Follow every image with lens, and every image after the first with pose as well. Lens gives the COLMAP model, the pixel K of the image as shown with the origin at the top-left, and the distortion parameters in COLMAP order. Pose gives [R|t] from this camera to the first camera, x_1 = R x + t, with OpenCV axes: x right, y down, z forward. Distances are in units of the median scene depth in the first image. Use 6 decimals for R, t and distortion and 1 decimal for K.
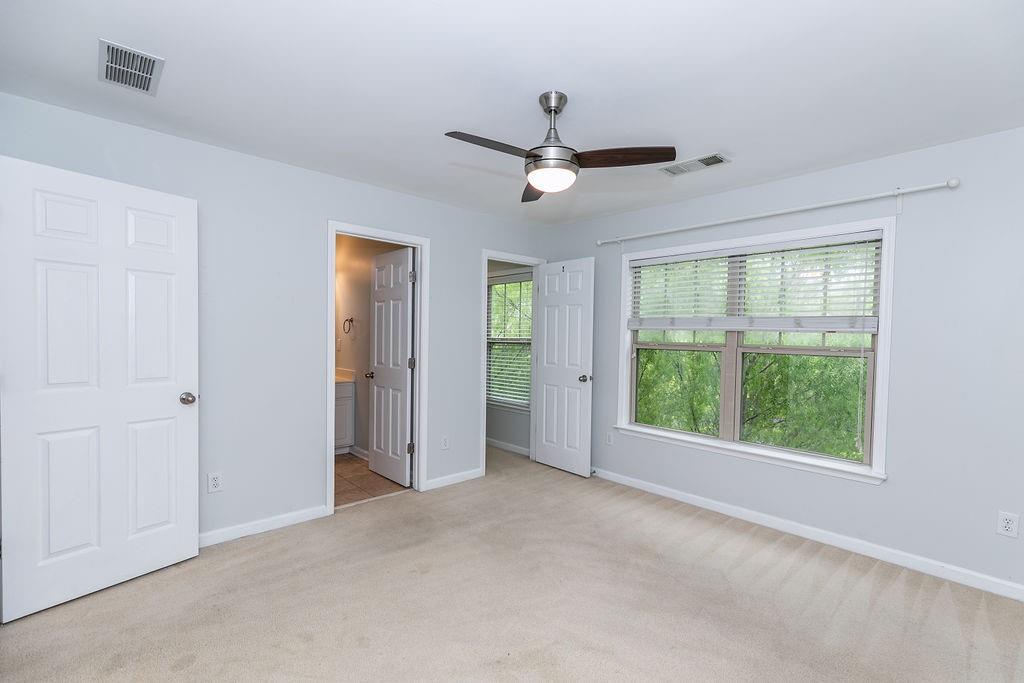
lens RADIAL K [[464.4, 0, 518.8], [0, 464.4, 343.7], [0, 0, 1]] dist [0.012167, -0.001077]
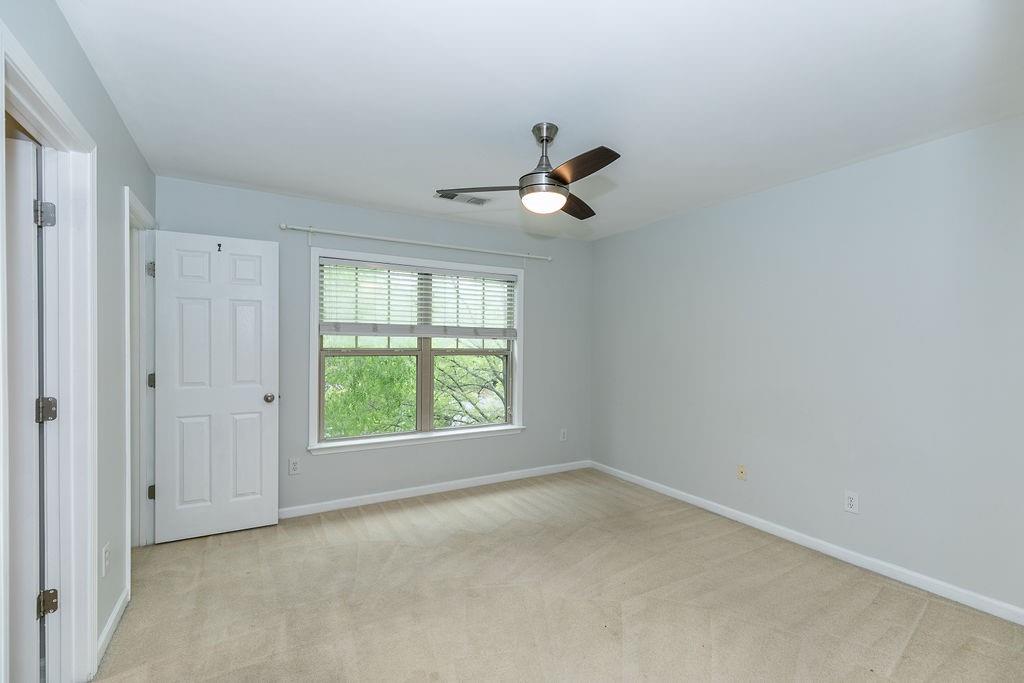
lens RADIAL K [[464.4, 0, 516.4], [0, 464.4, 345.8], [0, 0, 1]] dist [0.012167, -0.001077]
pose [[0.211425, -0.019476, 0.977200, -0.585596], [0.015166, 0.999746, 0.016644, -0.020395], [-0.977276, 0.011301, 0.211667, 0.485542]]
